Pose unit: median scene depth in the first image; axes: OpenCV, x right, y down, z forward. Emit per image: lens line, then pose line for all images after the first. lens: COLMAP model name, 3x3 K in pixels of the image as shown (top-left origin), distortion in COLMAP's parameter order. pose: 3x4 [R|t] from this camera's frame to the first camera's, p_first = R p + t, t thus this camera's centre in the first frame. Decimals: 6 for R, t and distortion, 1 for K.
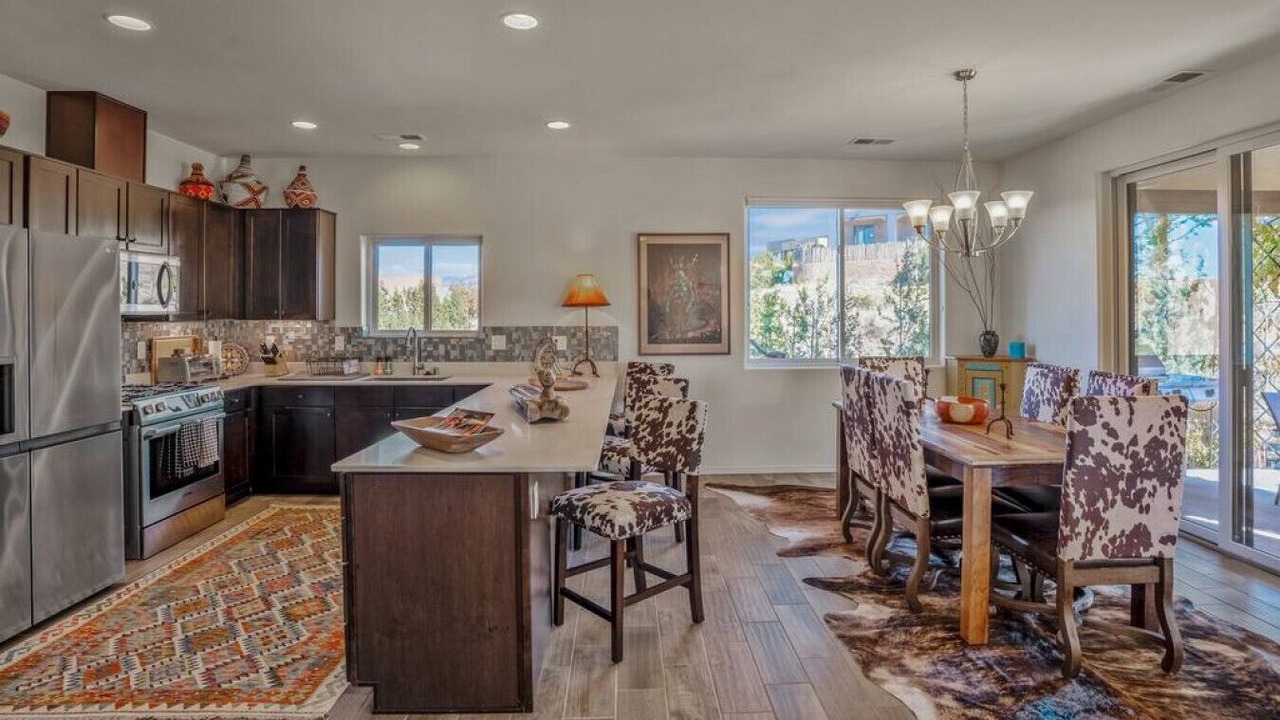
lens RADIAL K [[647.6, 0, 641.8], [0, 647.6, 307.3], [0, 0, 1]] dist [-0.047662, 0.001924]
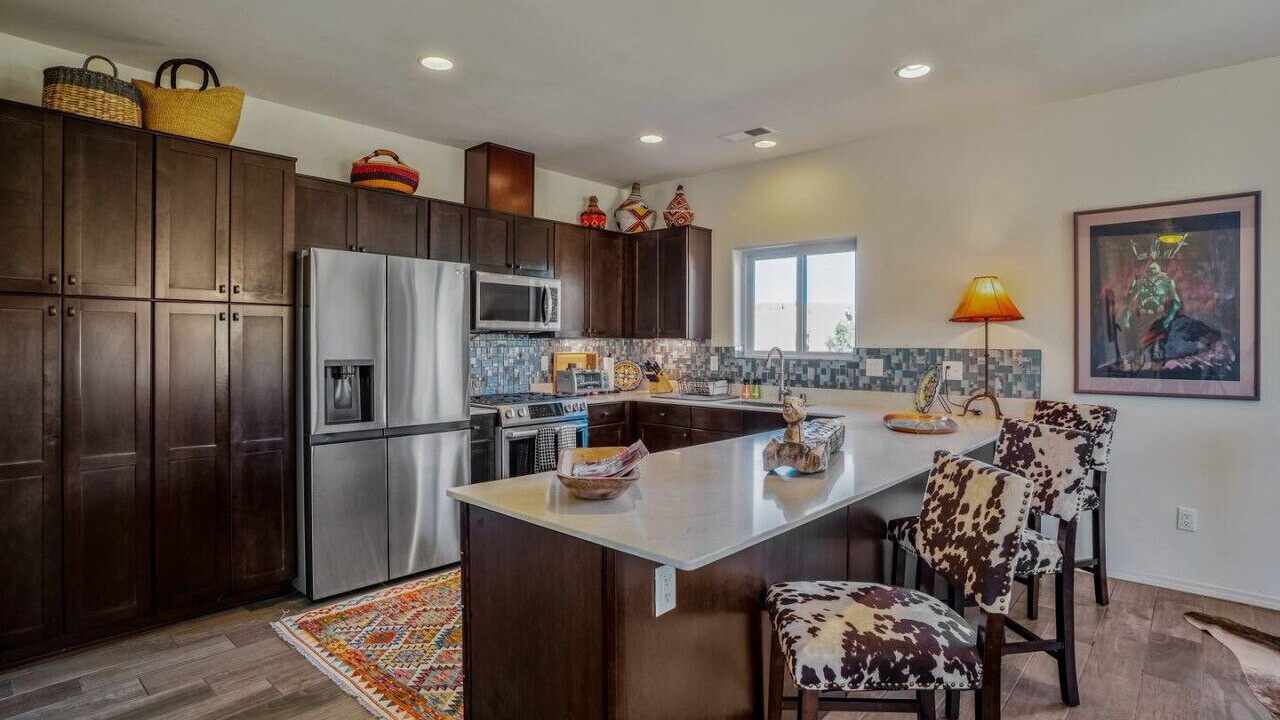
lens RADIAL K [[640.4, 0, 642.8], [0, 640.4, 346.2], [0, 0, 1]] dist [-0.051613, 0.000693]
pose [[0.725557, 0.009196, -0.688100, 0.119037], [-0.000967, 0.999923, 0.012344, 0.018997], [0.688161, -0.008291, 0.725511, 0.229414]]
